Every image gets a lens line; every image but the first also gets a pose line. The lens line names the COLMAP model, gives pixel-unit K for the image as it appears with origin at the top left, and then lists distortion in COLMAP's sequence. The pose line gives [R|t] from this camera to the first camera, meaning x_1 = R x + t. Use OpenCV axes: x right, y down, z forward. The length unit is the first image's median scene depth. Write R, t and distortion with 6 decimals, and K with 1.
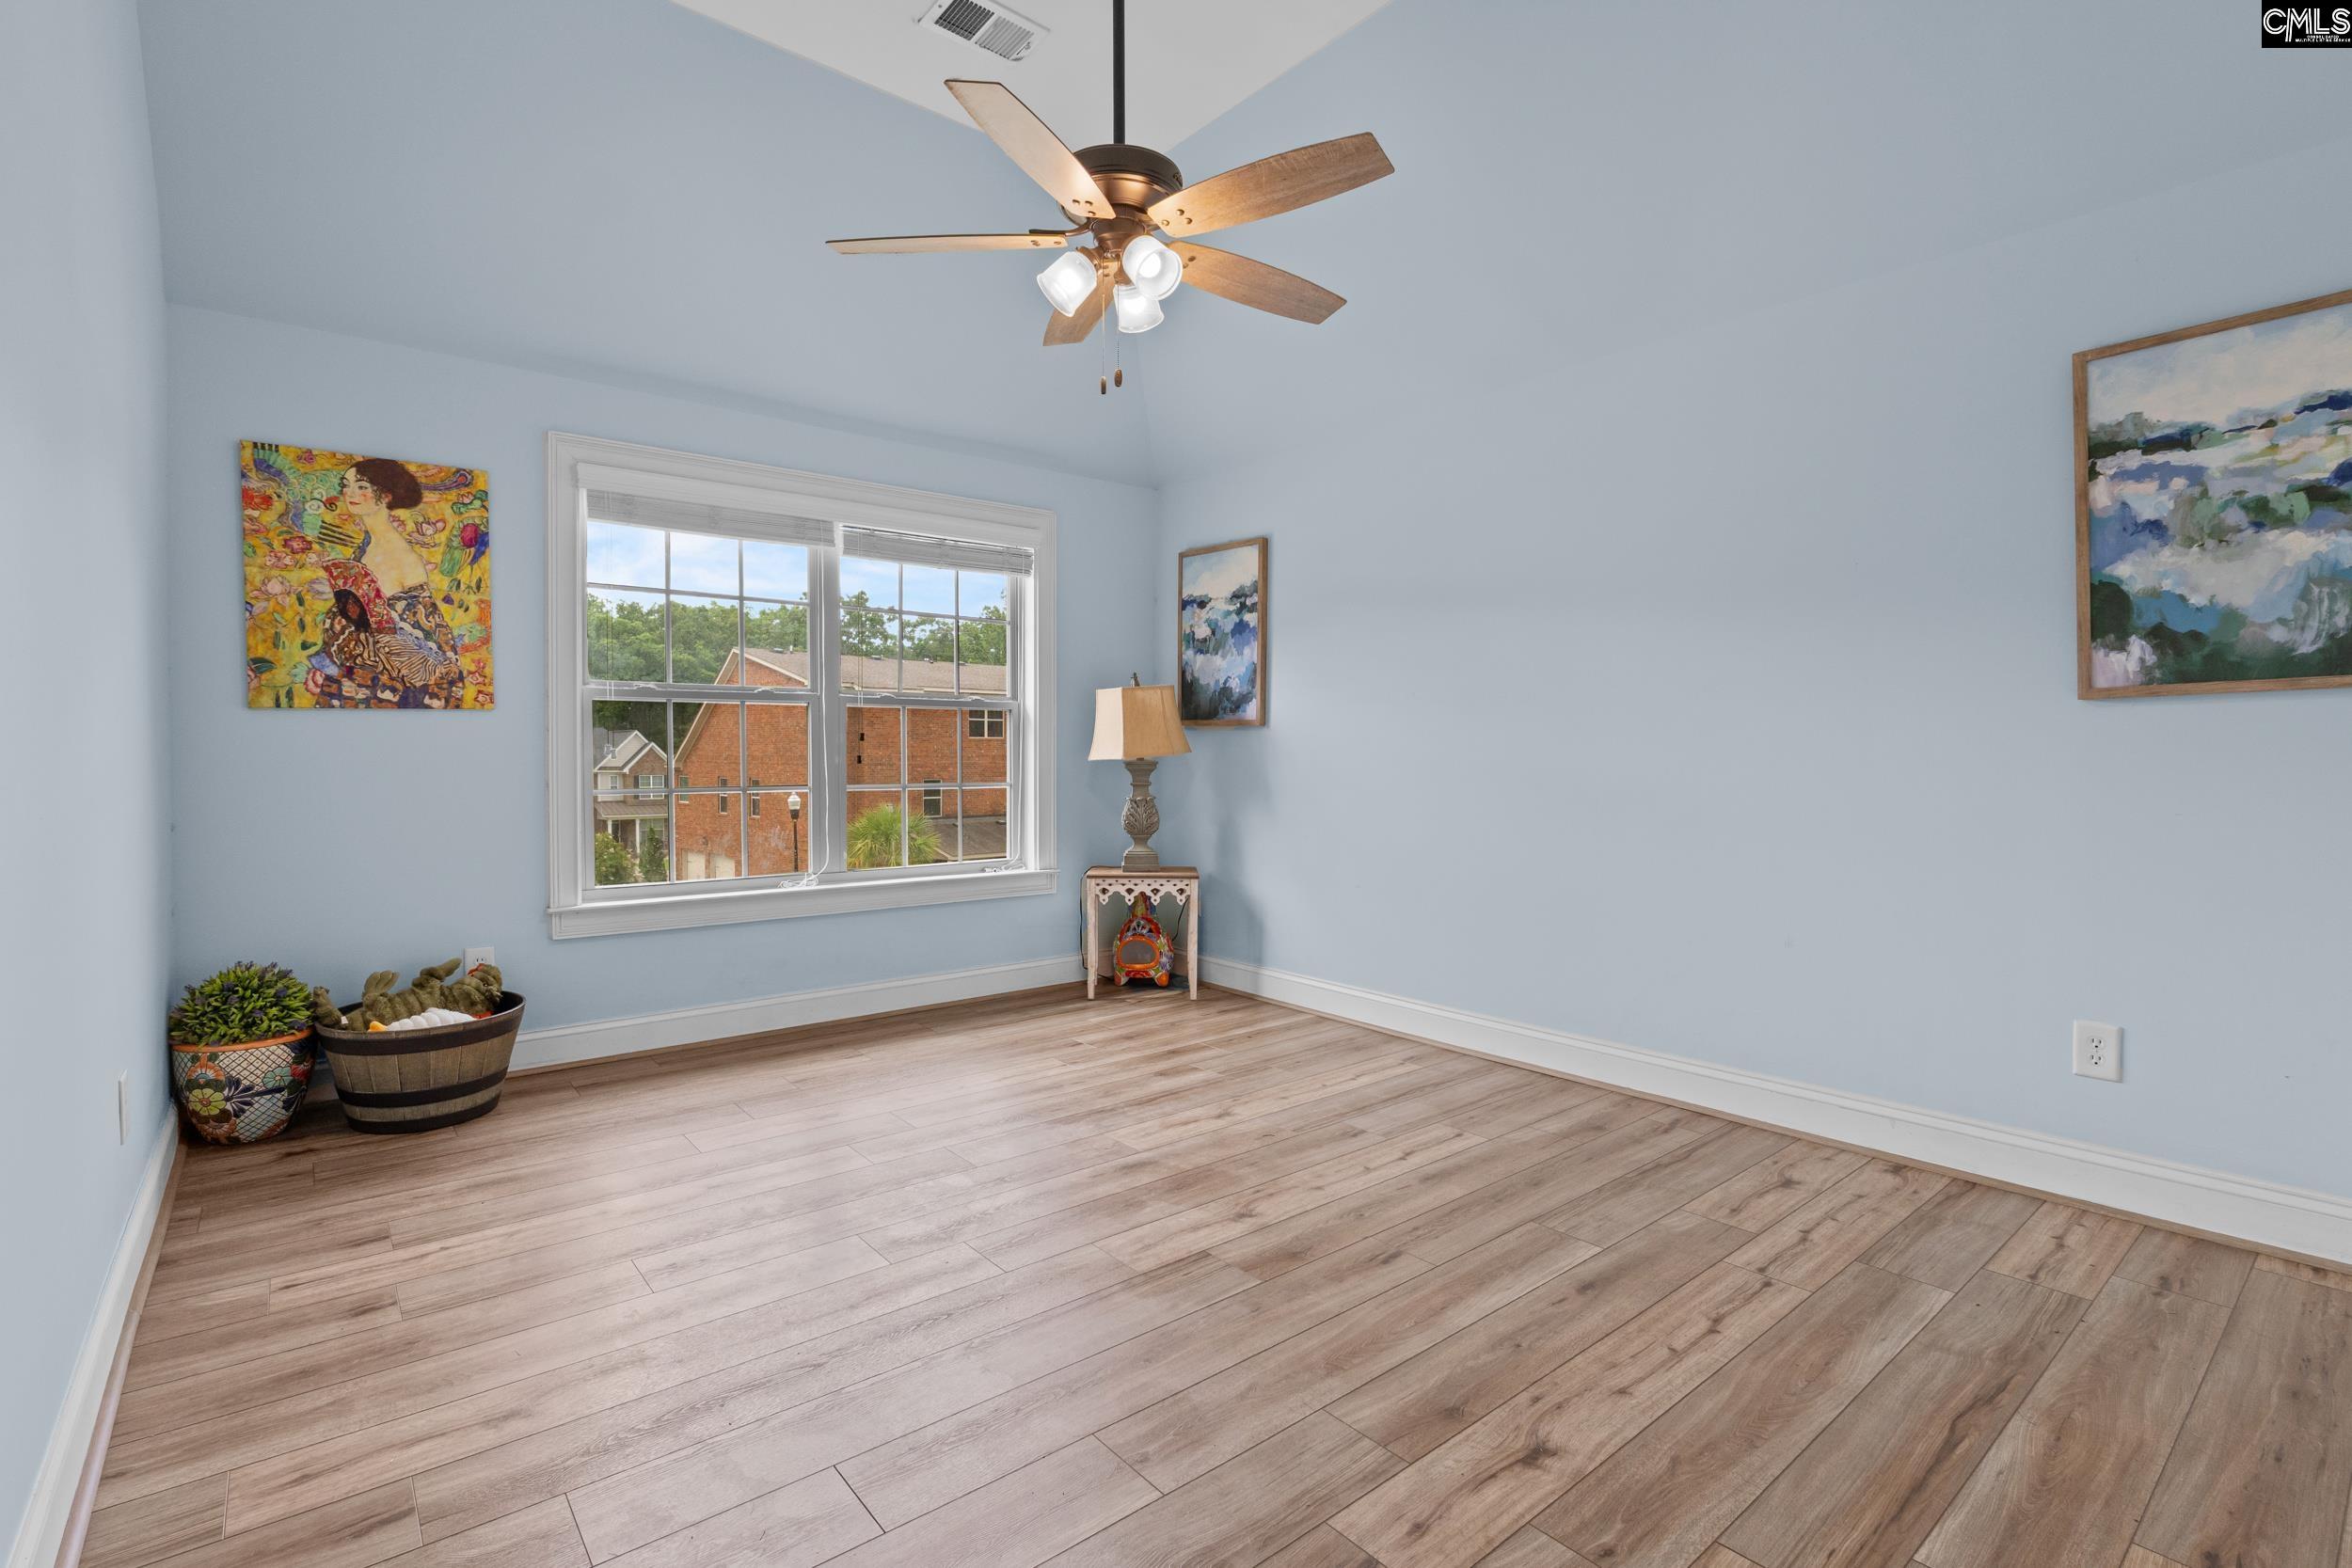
lens RADIAL K [[1075.8, 0, 1172.3], [0, 1075.8, 770.2], [0, 0, 1]] dist [0.005485, 0.000299]
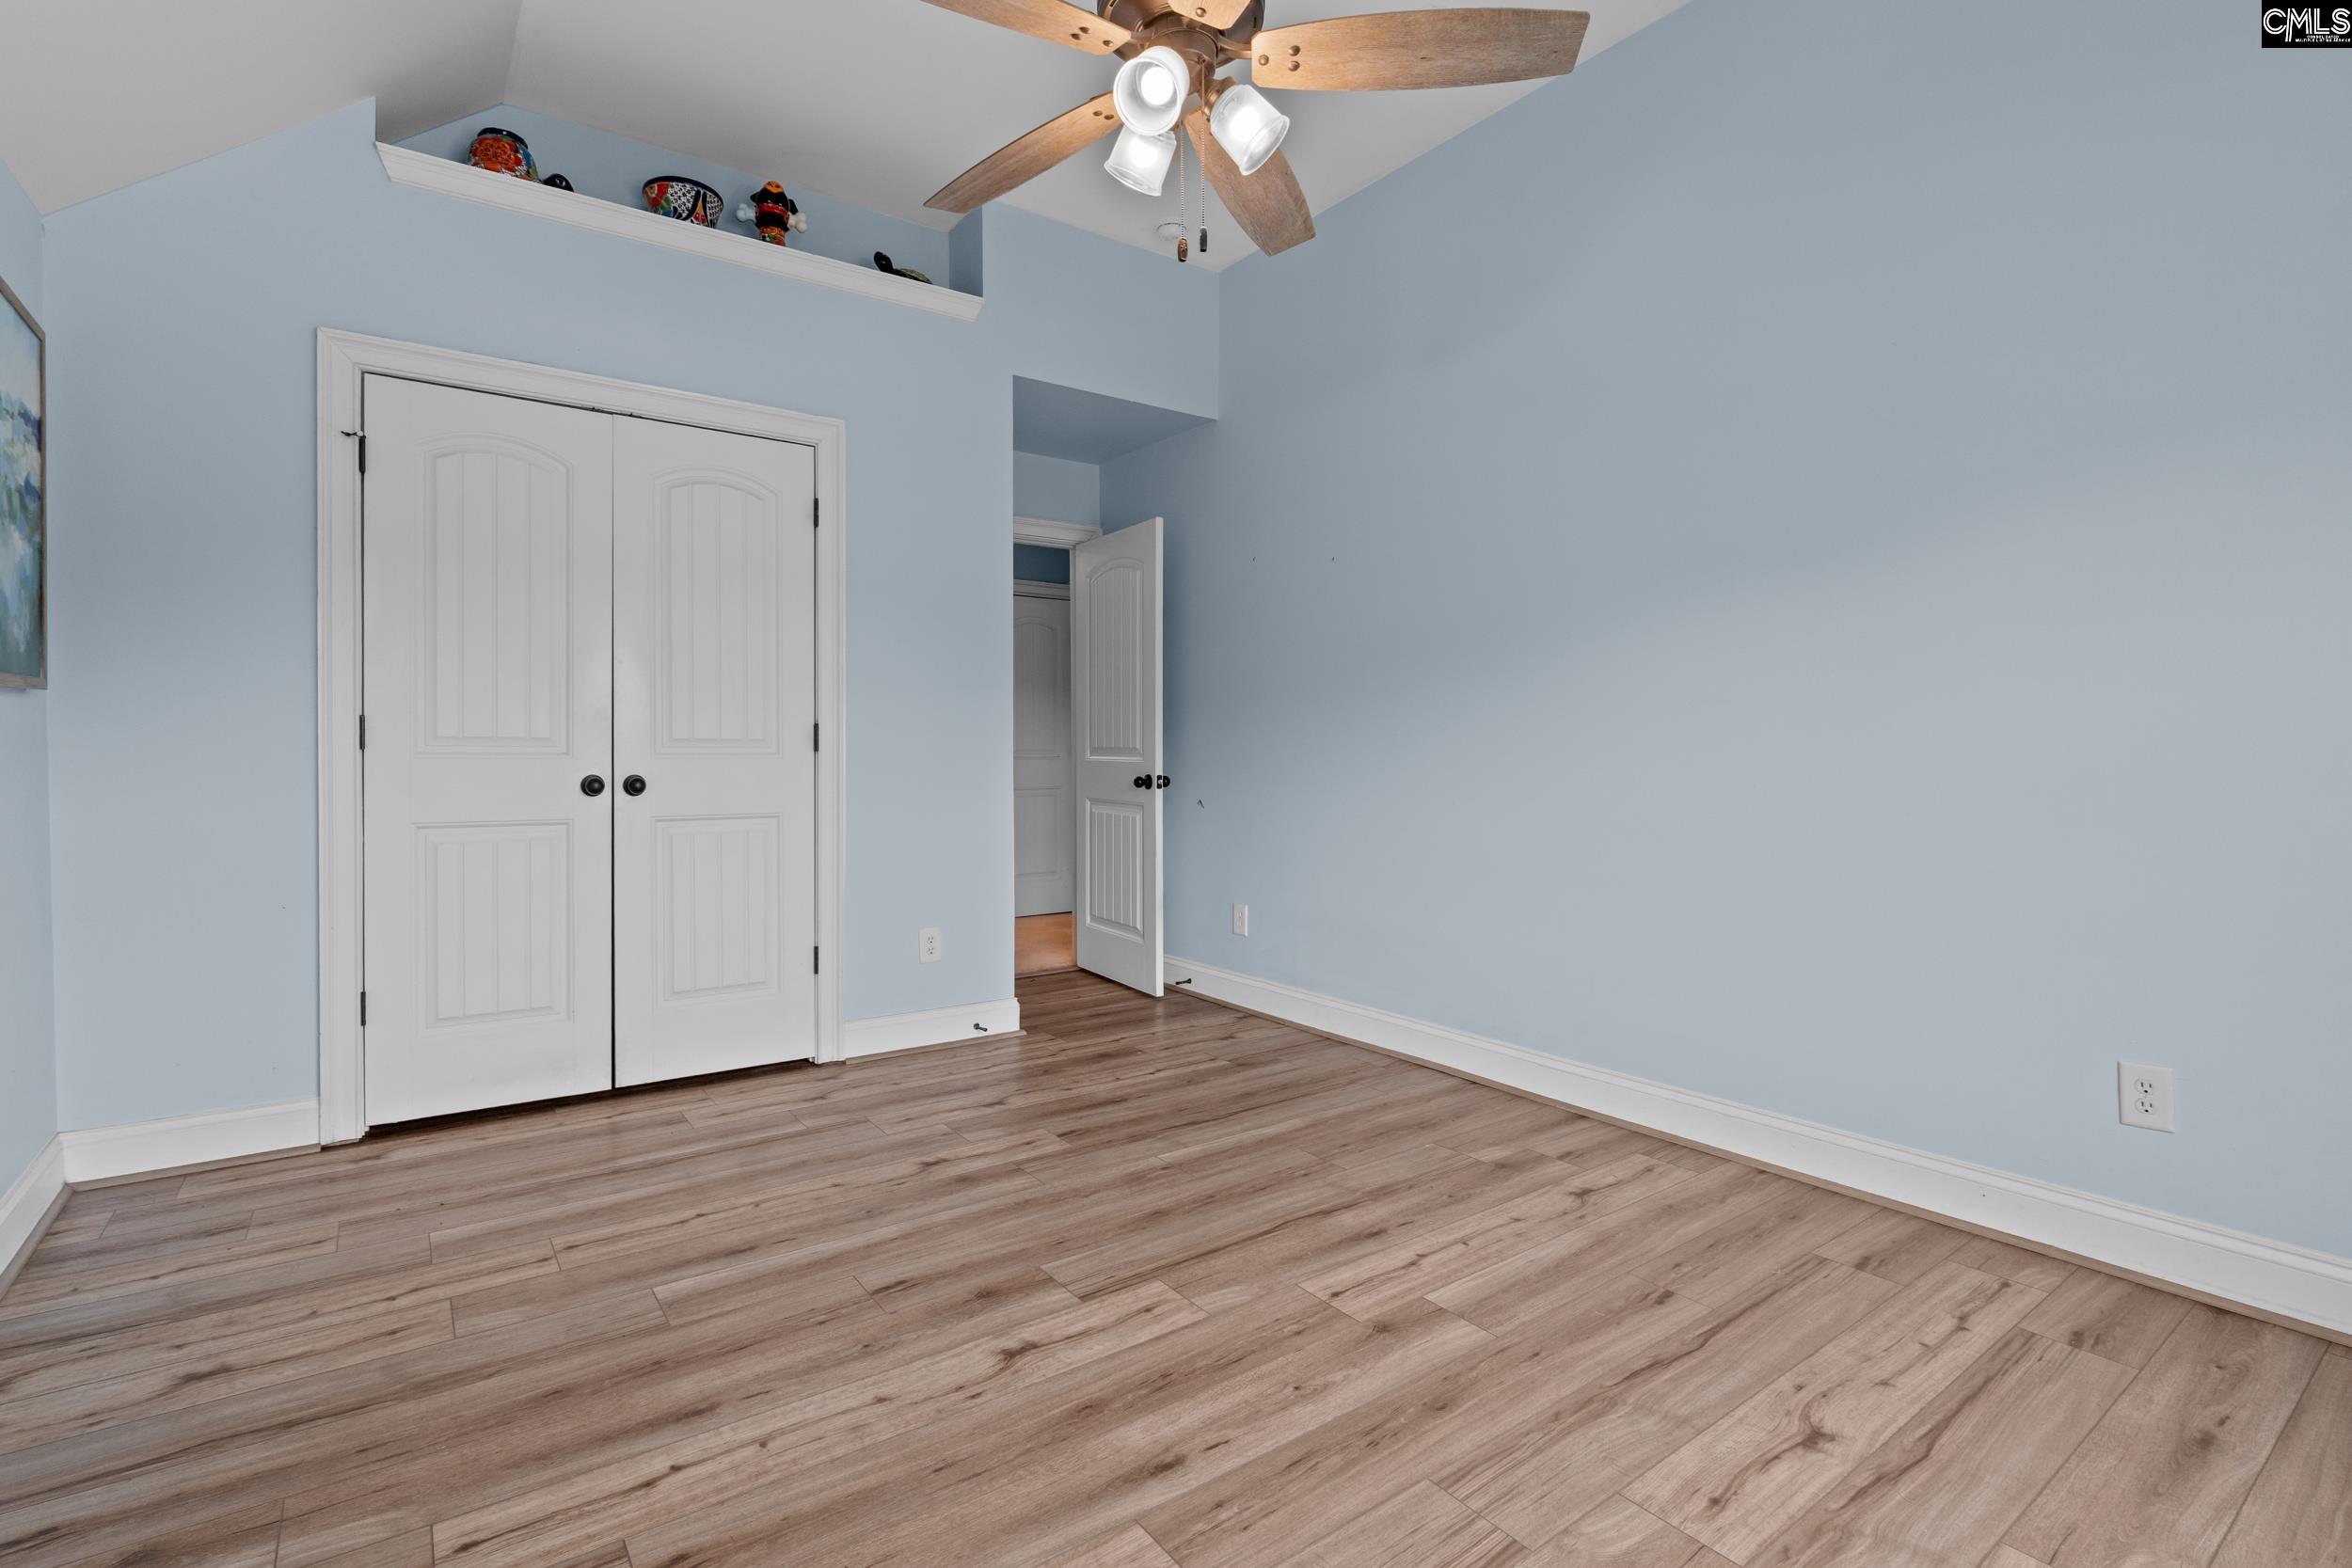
lens RADIAL K [[1075.8, 0, 1174.1], [0, 1075.8, 772.3], [0, 0, 1]] dist [0.005485, 0.000299]
pose [[-0.998626, -0.003870, 0.052262, -0.091536], [-0.002256, 0.999520, 0.030908, -0.025452], [-0.052357, 0.030748, -0.998155, 1.907888]]
